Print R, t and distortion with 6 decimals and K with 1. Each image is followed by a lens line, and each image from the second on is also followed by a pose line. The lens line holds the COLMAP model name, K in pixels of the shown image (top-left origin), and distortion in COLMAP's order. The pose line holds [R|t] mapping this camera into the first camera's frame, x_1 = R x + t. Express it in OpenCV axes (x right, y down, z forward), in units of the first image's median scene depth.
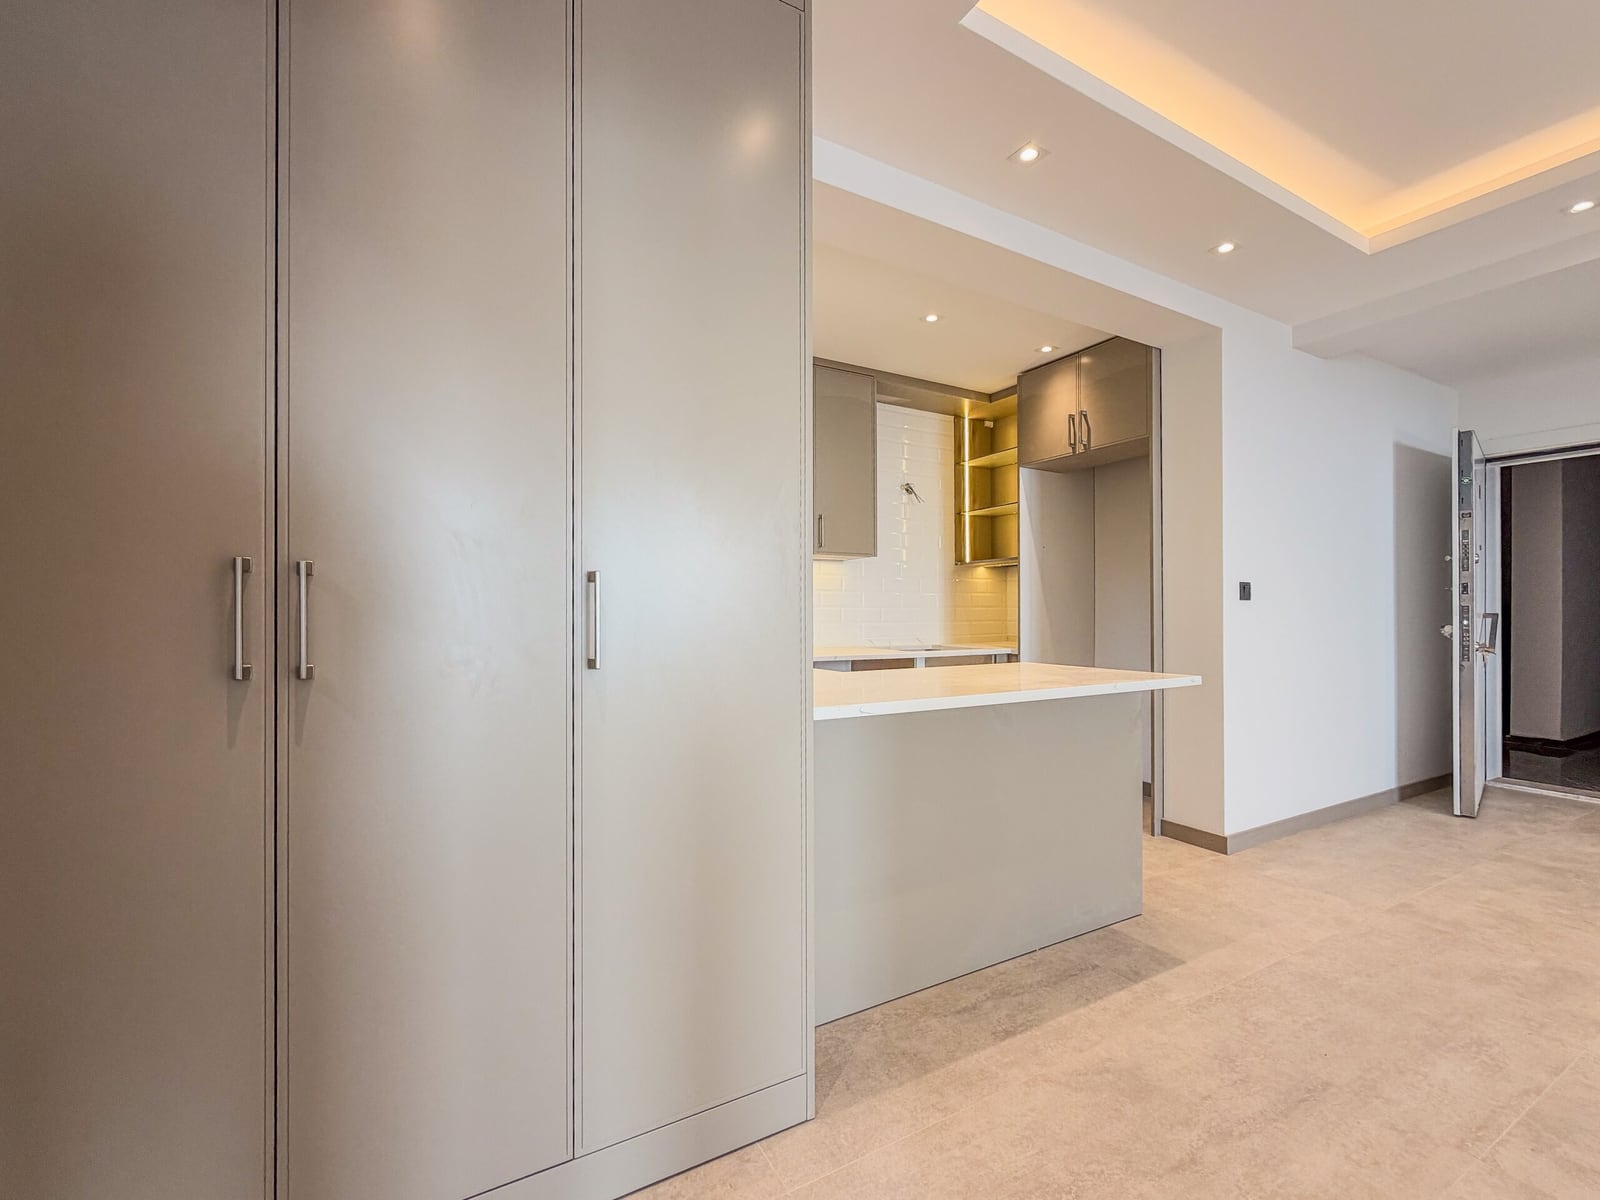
lens RADIAL K [[691.1, 0, 813.2], [0, 691.1, 607.4], [0, 0, 1]] dist [-0.004758, 0.000592]
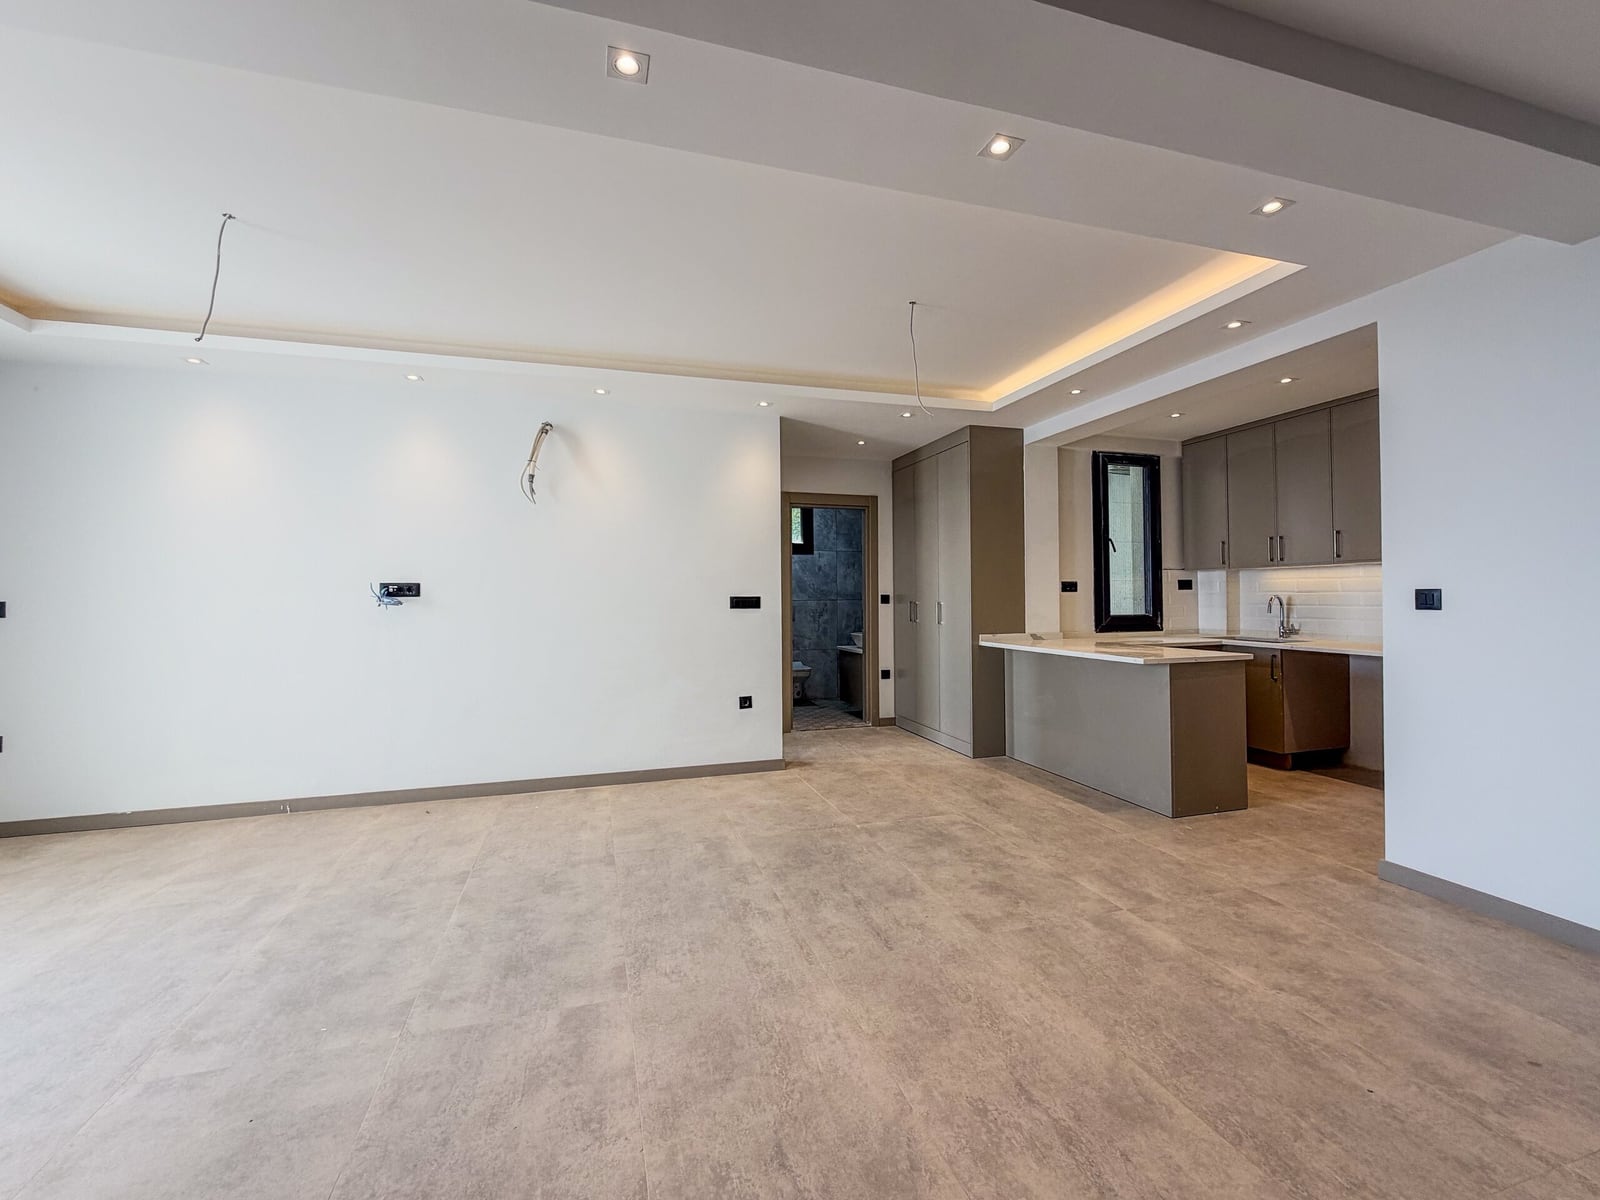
lens RADIAL K [[672.5, 0, 799.8], [0, 672.5, 587.2], [0, 0, 1]] dist [0.001441, -0.001000]
pose [[-0.206344, -0.009248, -0.978436, 1.479265], [0.017755, 0.999755, -0.013194, -0.039994], [0.978318, -0.020095, -0.206130, 0.366702]]
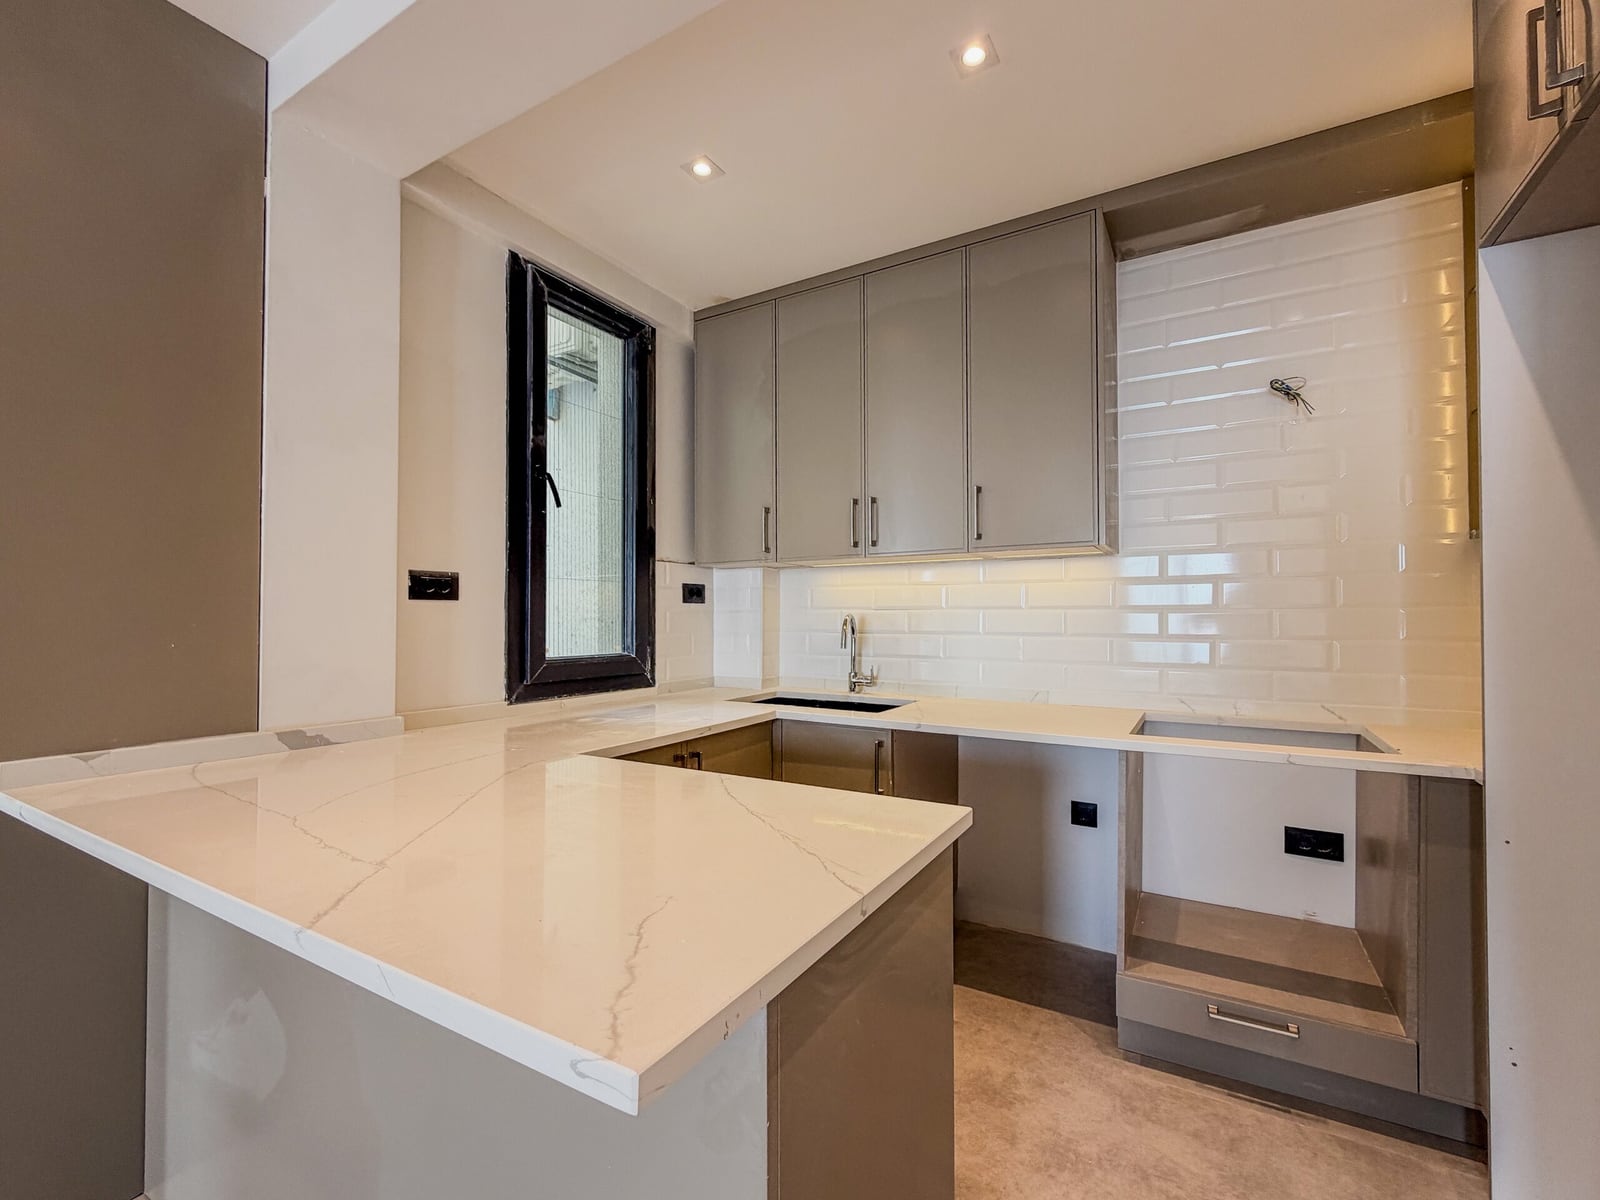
lens RADIAL K [[672.5, 0, 786.6], [0, 672.5, 613.3], [0, 0, 1]] dist [0.001441, -0.001000]
pose [[0.488751, -0.003387, -0.872417, 0.499857], [0.004139, 0.999990, -0.001563, -0.025352], [0.872414, -0.002847, 0.488760, 0.629344]]
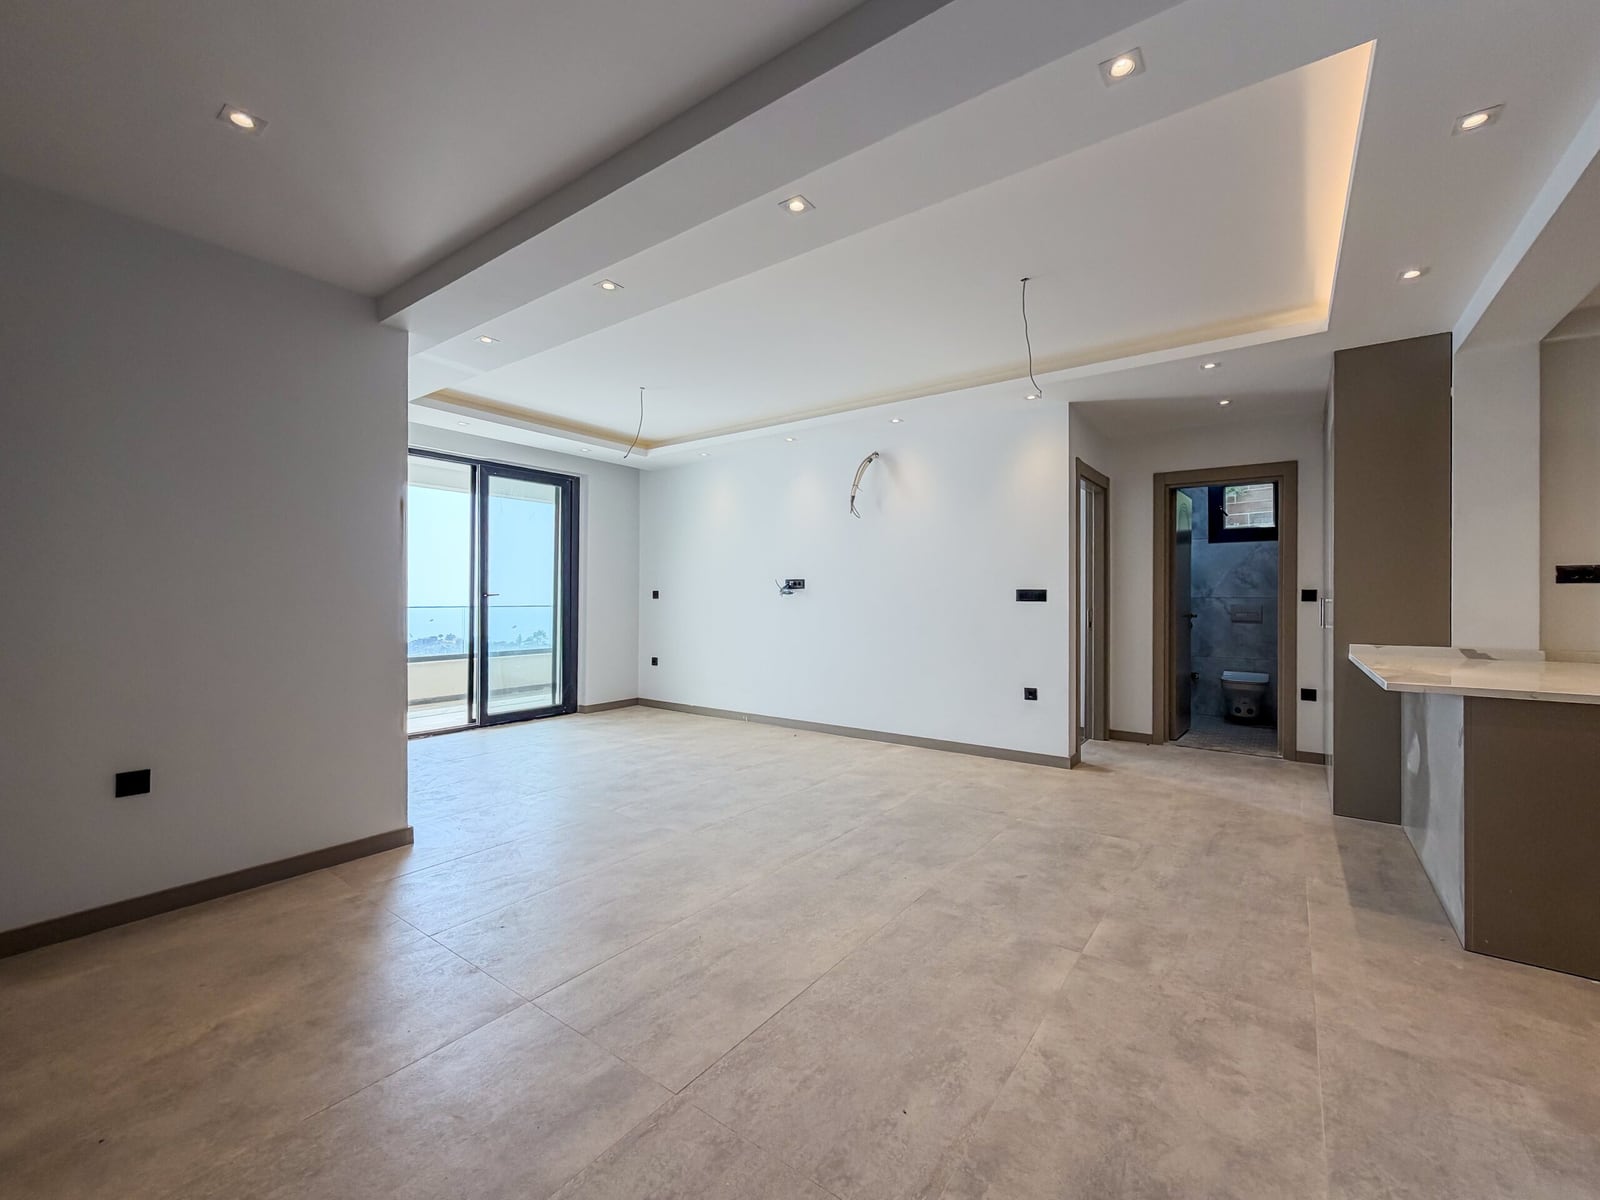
lens RADIAL K [[672.5, 0, 809.2], [0, 672.5, 608.0], [0, 0, 1]] dist [0.001441, -0.001000]
pose [[-0.907658, 0.009197, -0.419609, 1.171911], [0.004984, 0.999926, 0.011135, -0.022206], [0.419680, 0.008016, -0.907637, 1.024701]]
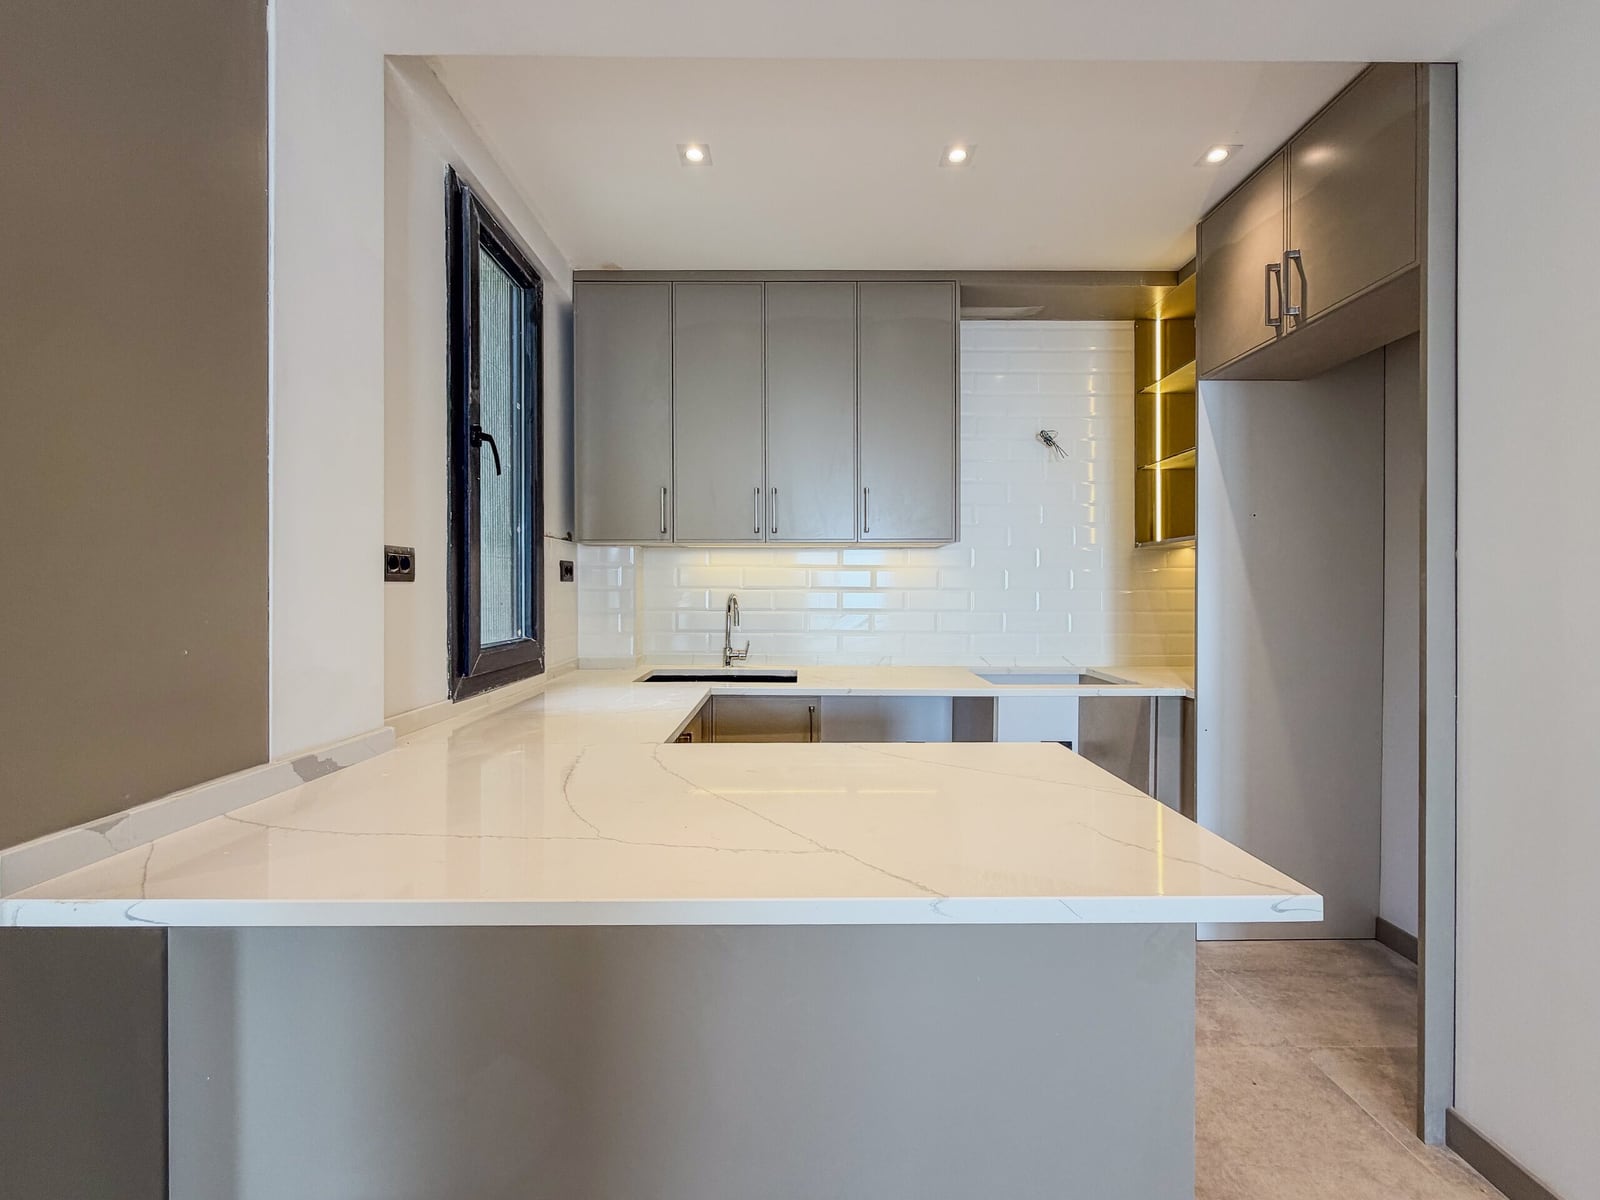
lens RADIAL K [[672.5, 0, 782.8], [0, 672.5, 594.5], [0, 0, 1]] dist [0.001441, -0.001000]
pose [[0.868137, 0.006553, -0.496281, 0.324353], [0.000494, 0.999901, 0.014066, -0.035809], [0.496324, -0.012456, 0.868048, 0.384962]]
